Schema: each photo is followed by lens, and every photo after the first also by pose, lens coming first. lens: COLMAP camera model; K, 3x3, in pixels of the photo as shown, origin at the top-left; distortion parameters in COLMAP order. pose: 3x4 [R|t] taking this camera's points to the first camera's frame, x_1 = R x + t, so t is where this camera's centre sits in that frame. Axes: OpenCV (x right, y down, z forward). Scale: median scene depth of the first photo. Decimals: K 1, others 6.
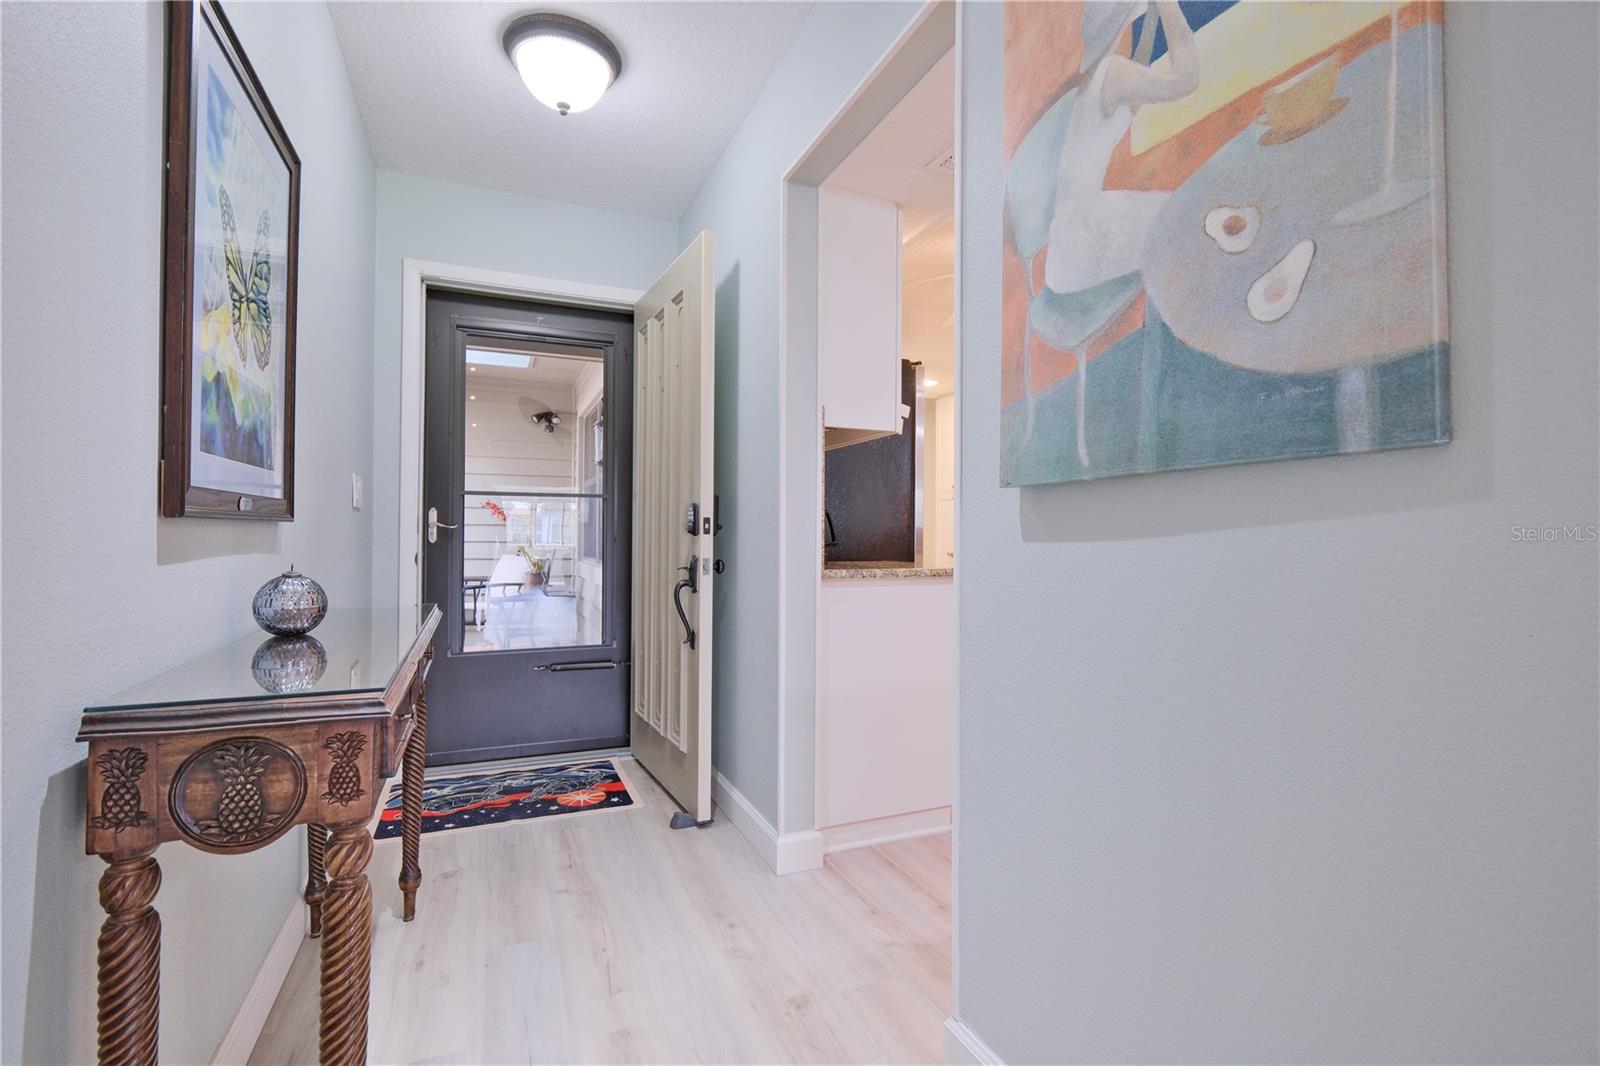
lens RADIAL K [[708.5, 0, 802.8], [0, 708.5, 525.1], [0, 0, 1]] dist [-0.001165, 0.000326]
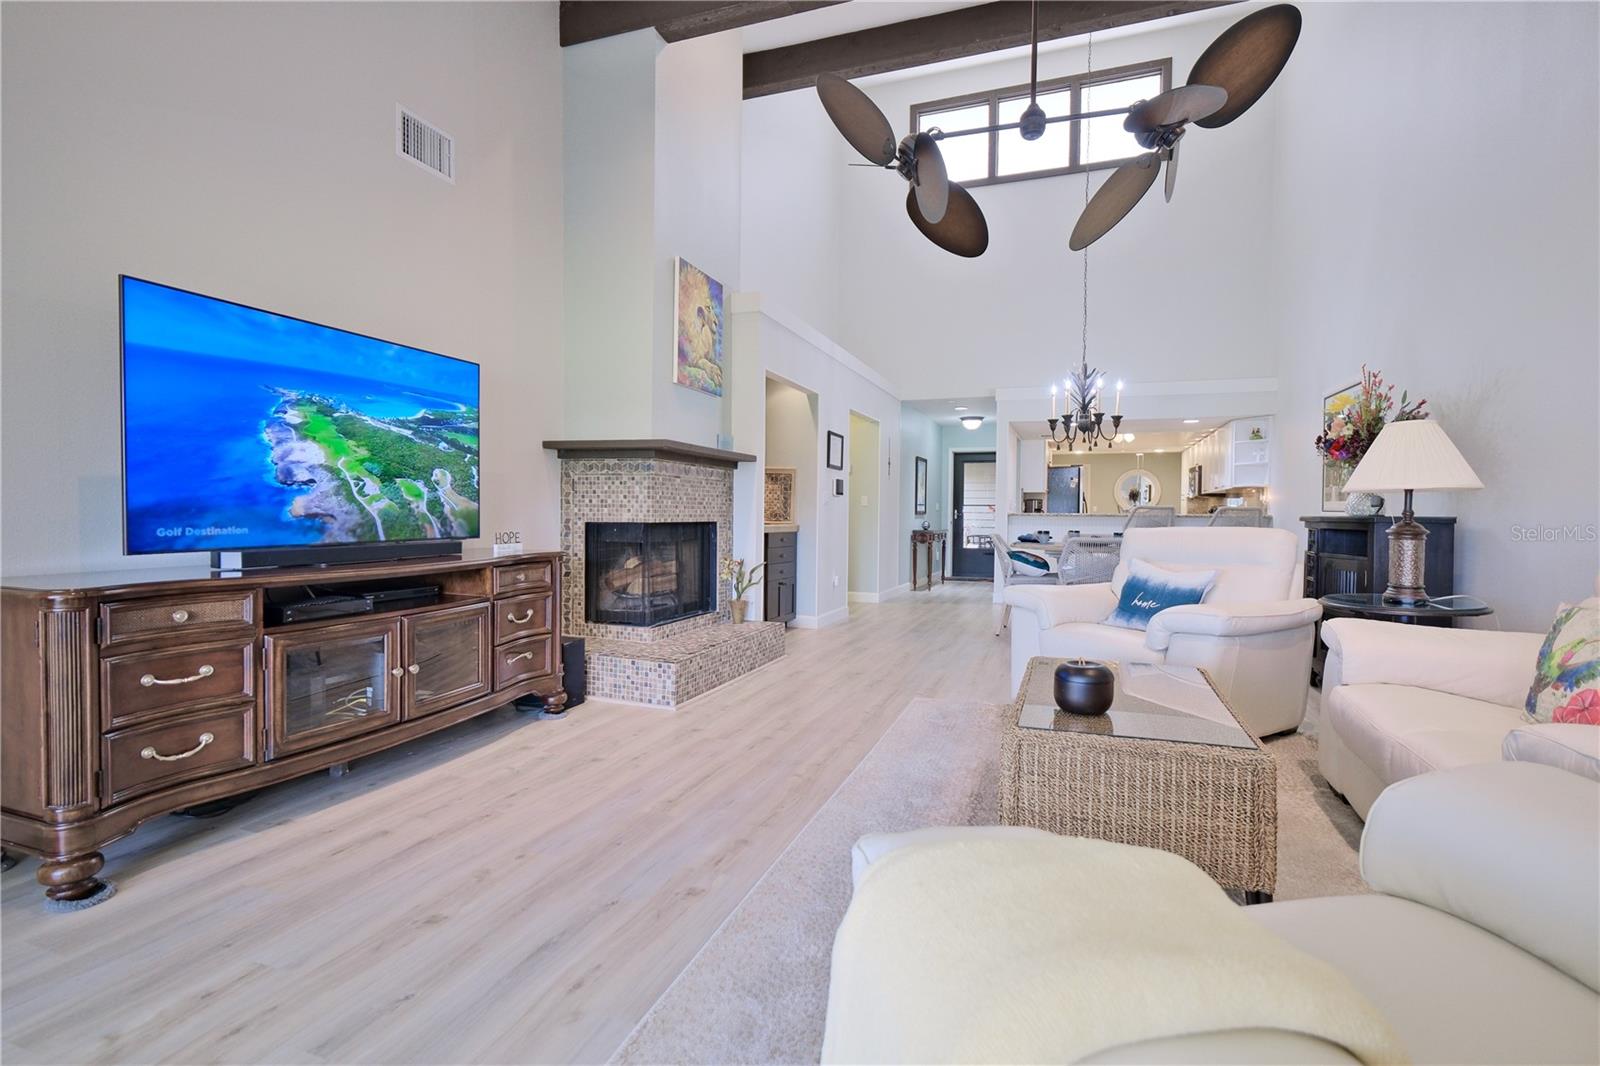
lens RADIAL K [[746.7, 0, 798.2], [0, 746.7, 534.9], [0, 0, 1]] dist [0.006350, 0.000241]
pose [[0.705461, 0.024009, -0.708342, 2.146839], [0.001872, 0.999359, 0.035738, -0.040641], [0.708747, -0.026537, 0.704964, -3.030645]]
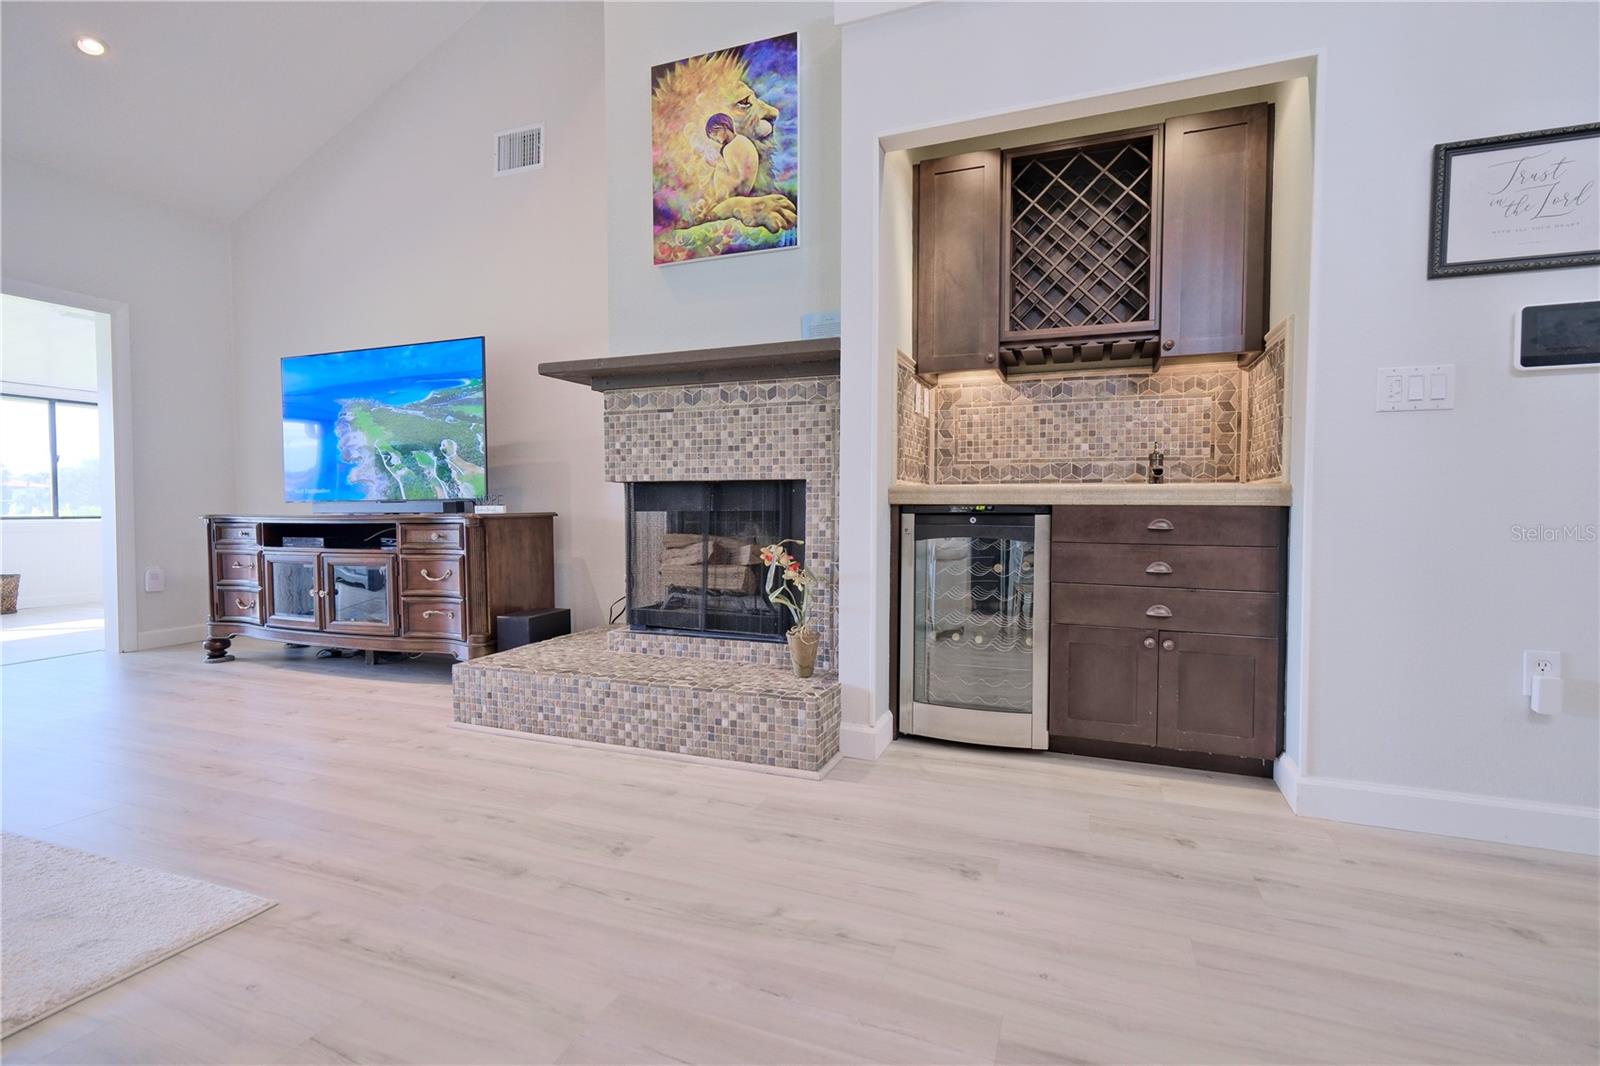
lens RADIAL K [[746.7, 0, 807.2], [0, 746.7, 525.0], [0, 0, 1]] dist [0.006350, 0.000241]
pose [[-0.720630, 0.014942, -0.693159, 1.293151], [0.008052, 0.999881, 0.013183, 0.050056], [0.693273, 0.003919, -0.720664, -0.927099]]
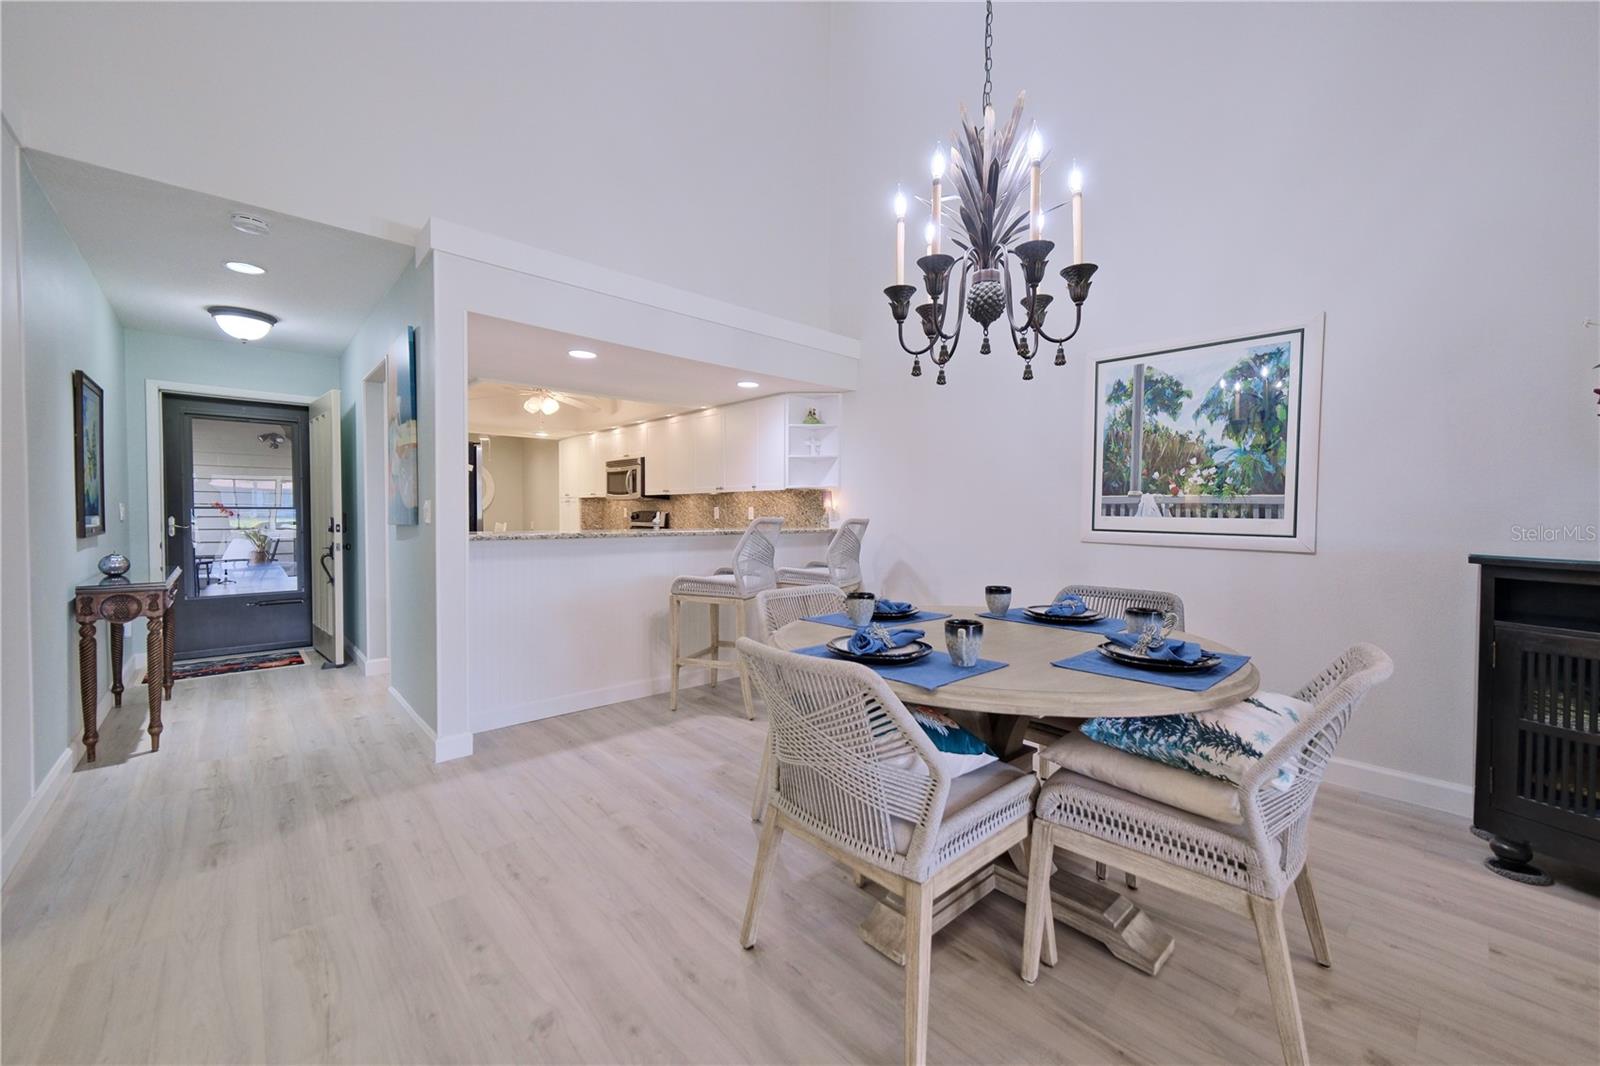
lens RADIAL K [[618.3, 0, 806.7], [0, 618.3, 527.1], [0, 0, 1]] dist [0.006468, 0.000111]
pose [[0.947222, -0.007694, 0.320487, 0.594845], [-0.005188, 0.999213, 0.039323, -0.081962], [-0.320538, -0.038910, 0.946436, -1.208501]]
